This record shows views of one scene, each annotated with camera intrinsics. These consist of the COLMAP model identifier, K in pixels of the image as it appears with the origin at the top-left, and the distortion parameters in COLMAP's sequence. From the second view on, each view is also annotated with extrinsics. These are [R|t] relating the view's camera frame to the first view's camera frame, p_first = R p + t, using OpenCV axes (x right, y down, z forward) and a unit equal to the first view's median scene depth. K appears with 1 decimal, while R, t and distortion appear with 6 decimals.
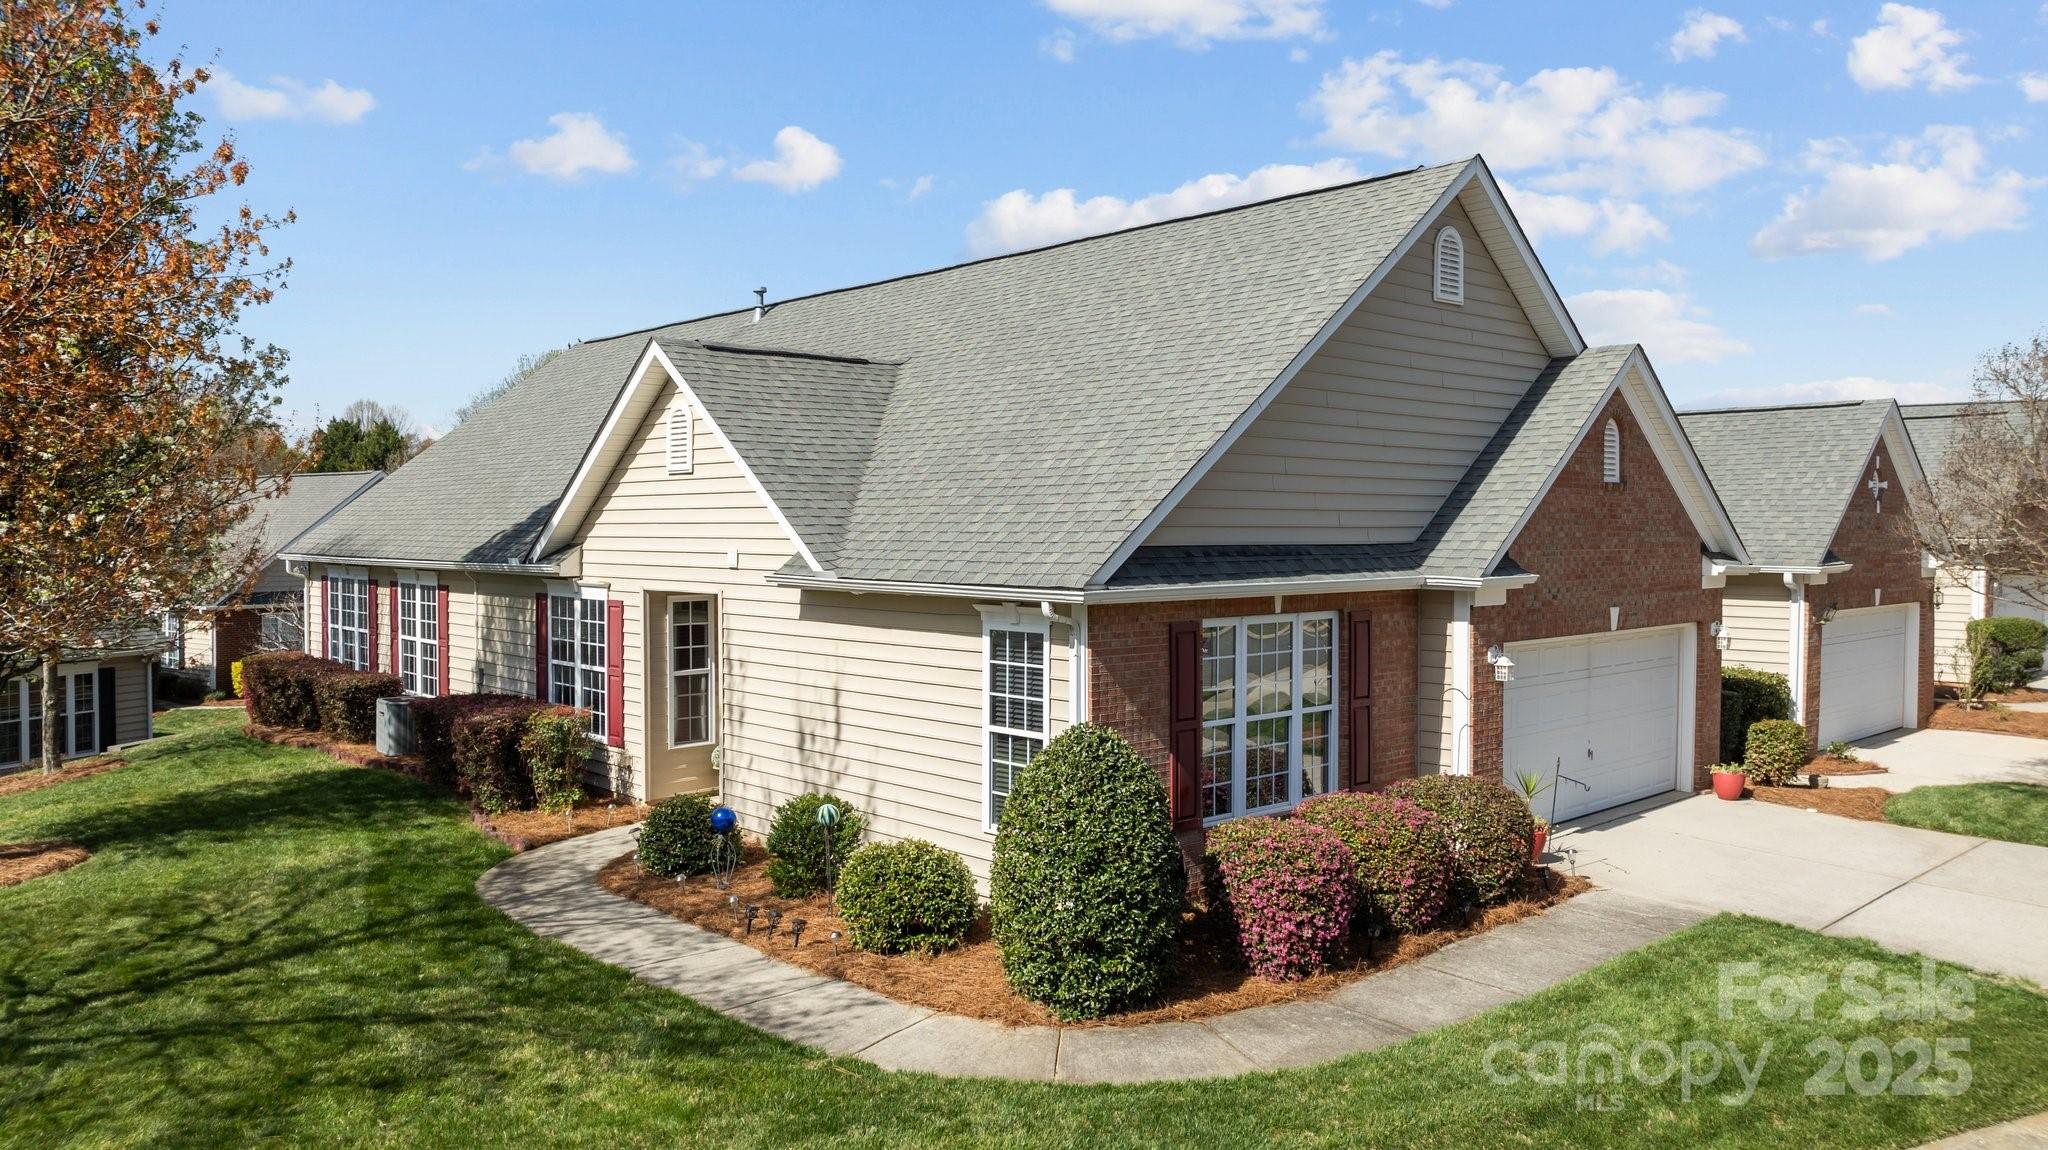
lens RADIAL K [[1453.7, 0, 1024.0], [0, 1453.7, 575.0], [0, 0, 1]] dist [-0.006789, 0.001558]
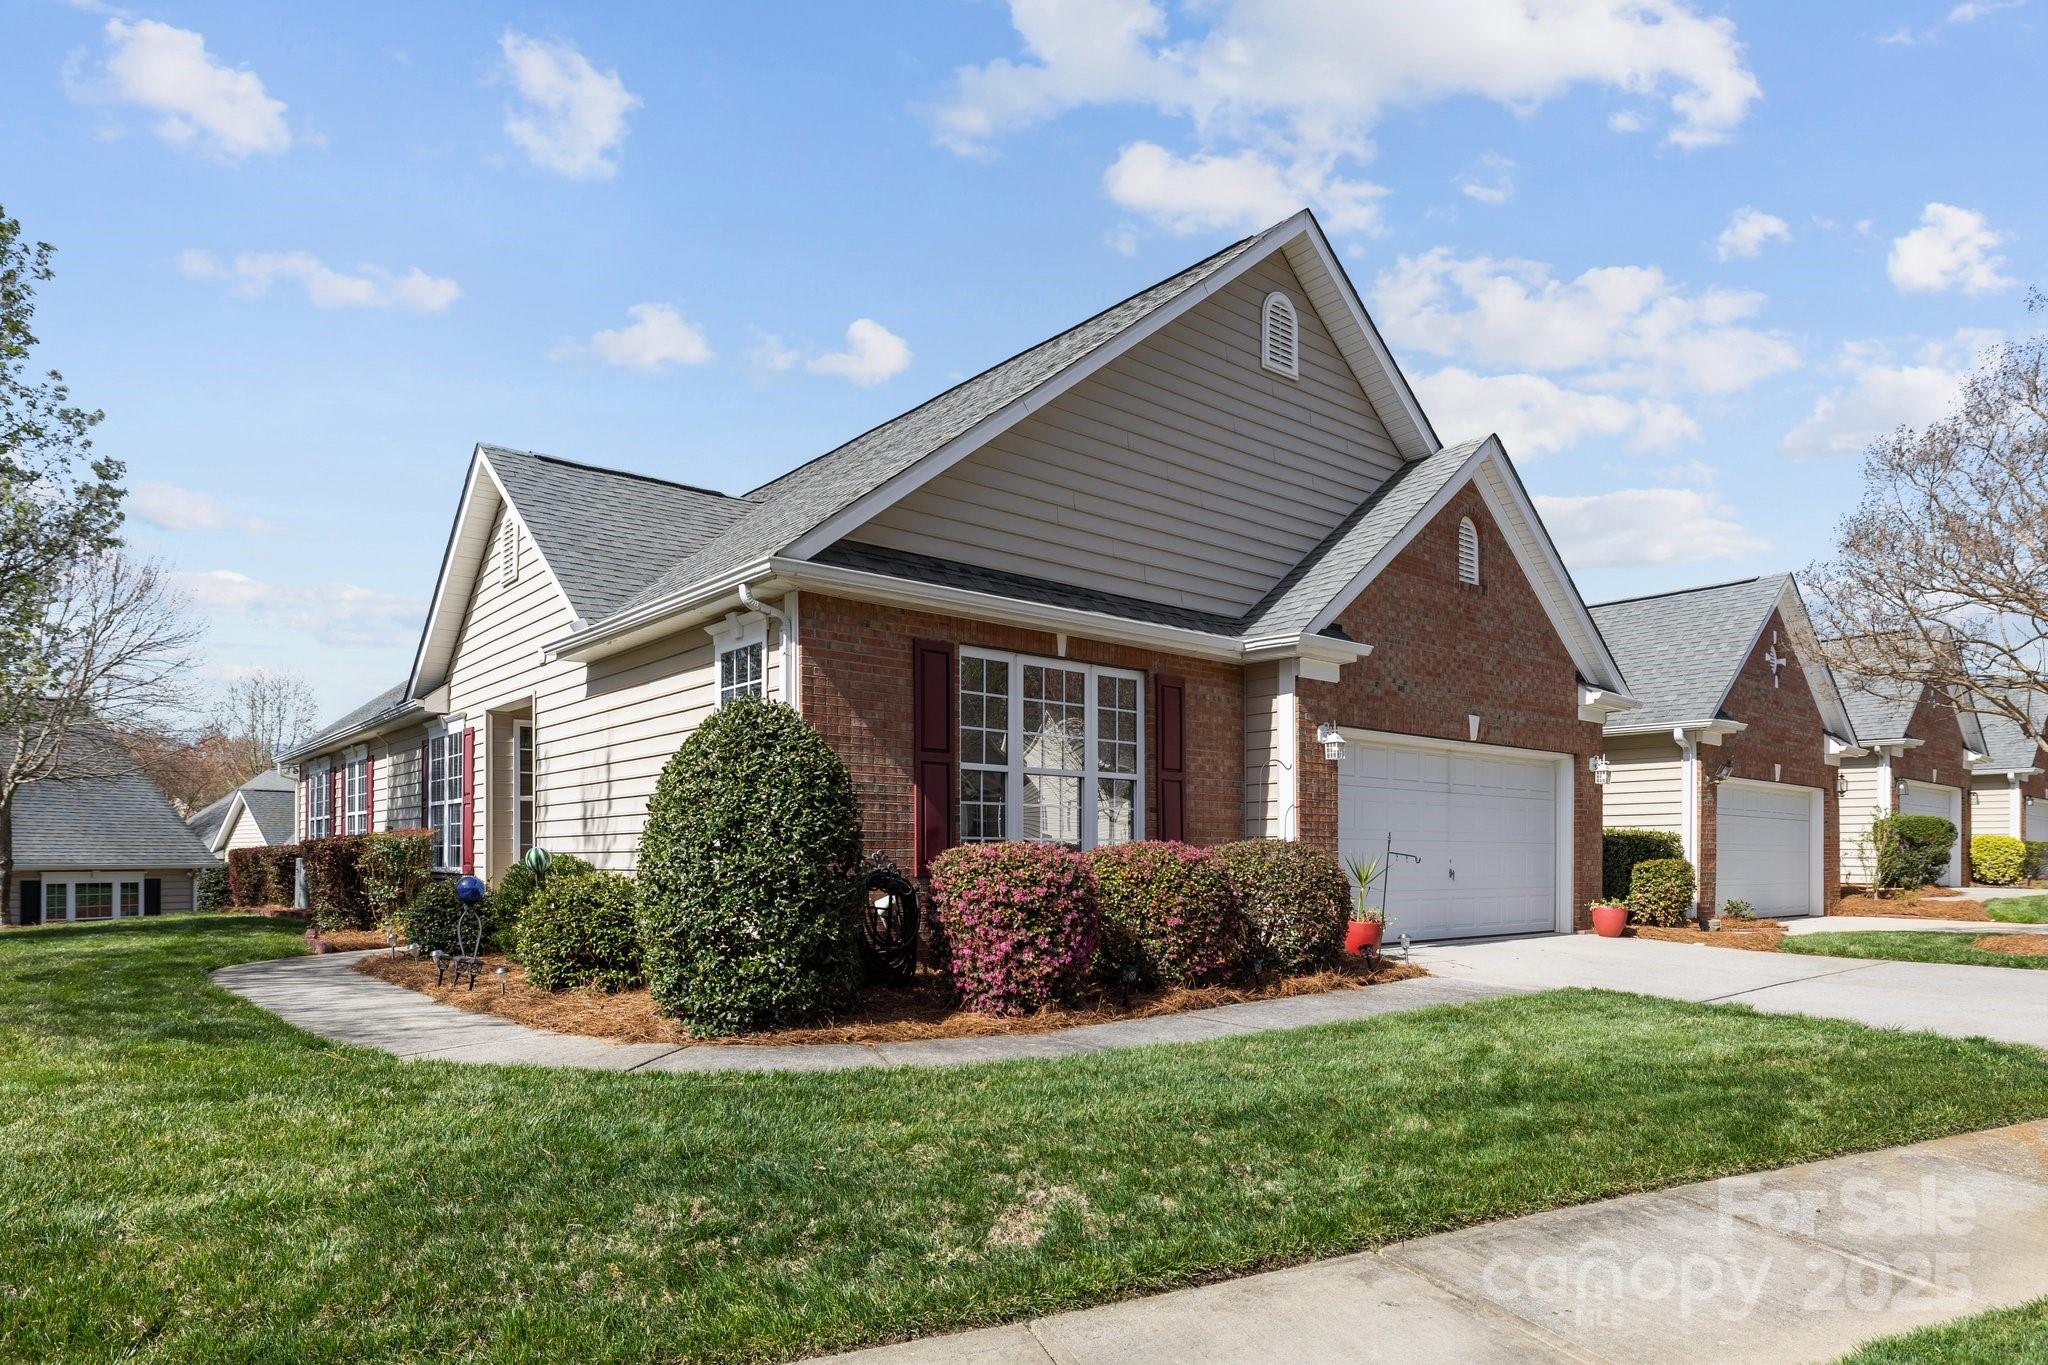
lens RADIAL K [[1185.5, 0, 1019.8], [0, 1185.5, 853.6], [0, 0, 1]] dist [0.006541, 0.000493]
pose [[0.998576, 0.000247, -0.053342, 0.171667], [-0.002378, 0.999201, -0.039902, 0.162643], [0.053290, 0.039972, 0.997779, 0.243159]]
